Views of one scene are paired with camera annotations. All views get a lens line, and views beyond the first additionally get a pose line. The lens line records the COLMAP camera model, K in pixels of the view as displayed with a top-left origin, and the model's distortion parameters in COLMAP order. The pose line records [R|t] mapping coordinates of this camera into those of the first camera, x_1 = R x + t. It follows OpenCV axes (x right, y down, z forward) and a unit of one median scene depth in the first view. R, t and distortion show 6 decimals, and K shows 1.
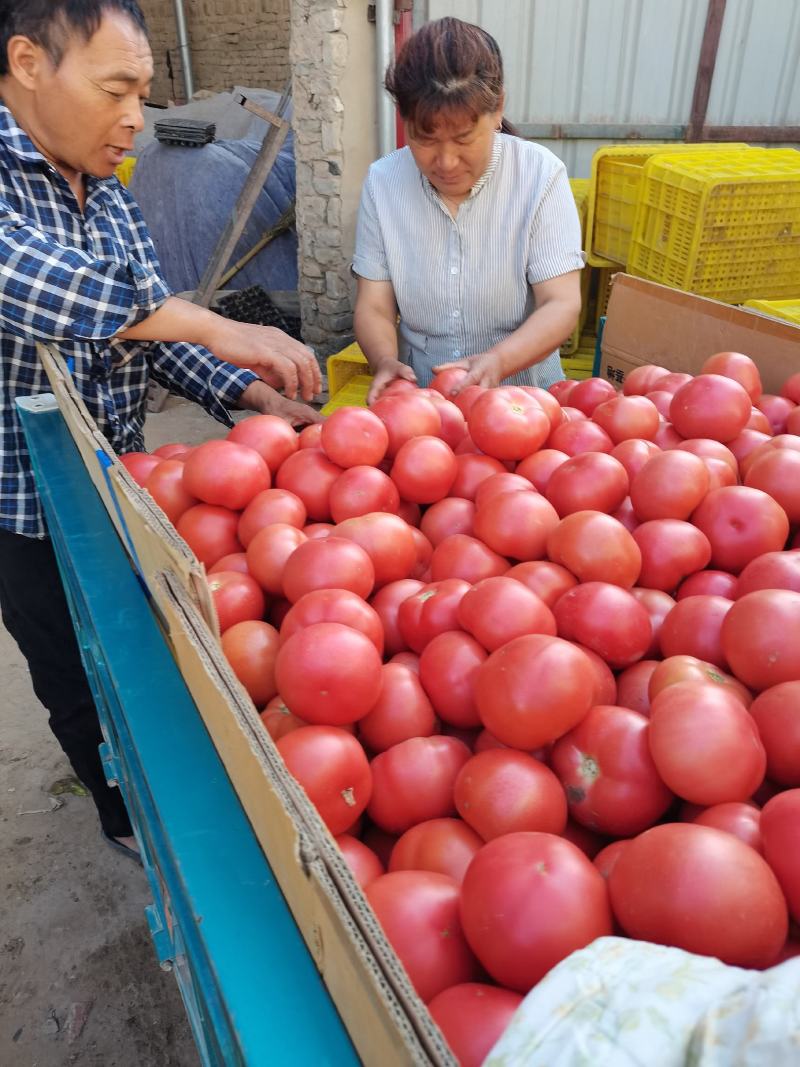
lens RADIAL K [[819.8, 0, 400.0], [0, 819.8, 533.5], [0, 0, 1]] dist [0.007896, -0.010521]
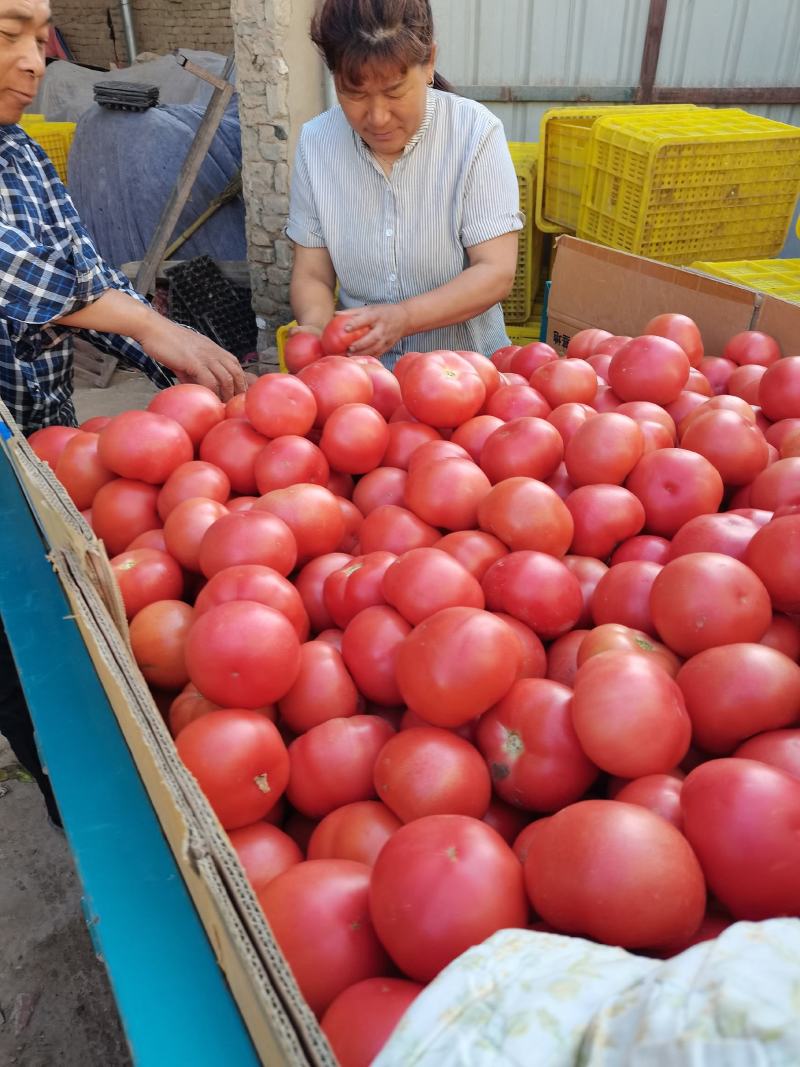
lens RADIAL K [[819.8, 0, 400.0], [0, 819.8, 533.5], [0, 0, 1]] dist [0.007896, -0.010521]
pose [[0.998772, -0.024028, 0.043328, 0.034893], [0.022588, 0.999186, 0.033431, 0.002399], [-0.044096, -0.032411, 0.998501, 0.030010]]
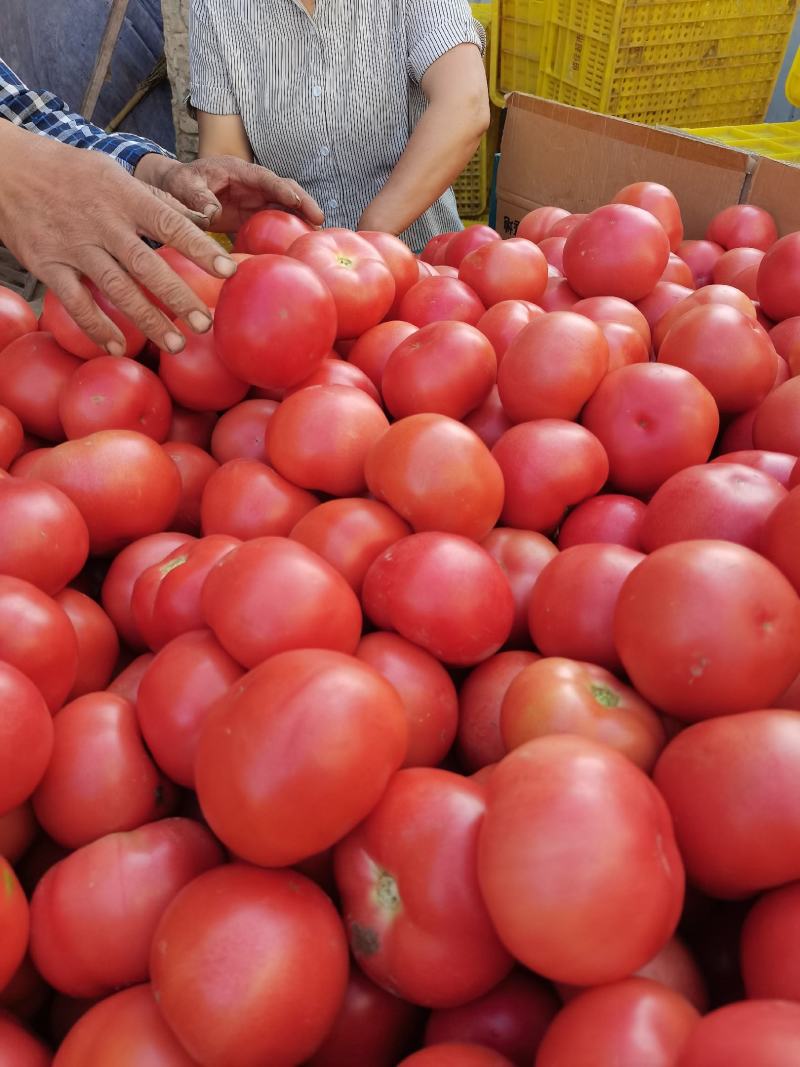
lens RADIAL K [[787.1, 0, 420.4], [0, 787.1, 575.1], [0, 0, 1]] dist [-0.010530, 0.006317]
pose [[0.993341, -0.070985, 0.090745, 0.122542], [0.051730, 0.978585, 0.199236, -0.020723], [-0.102944, -0.193215, 0.975741, 0.281352]]
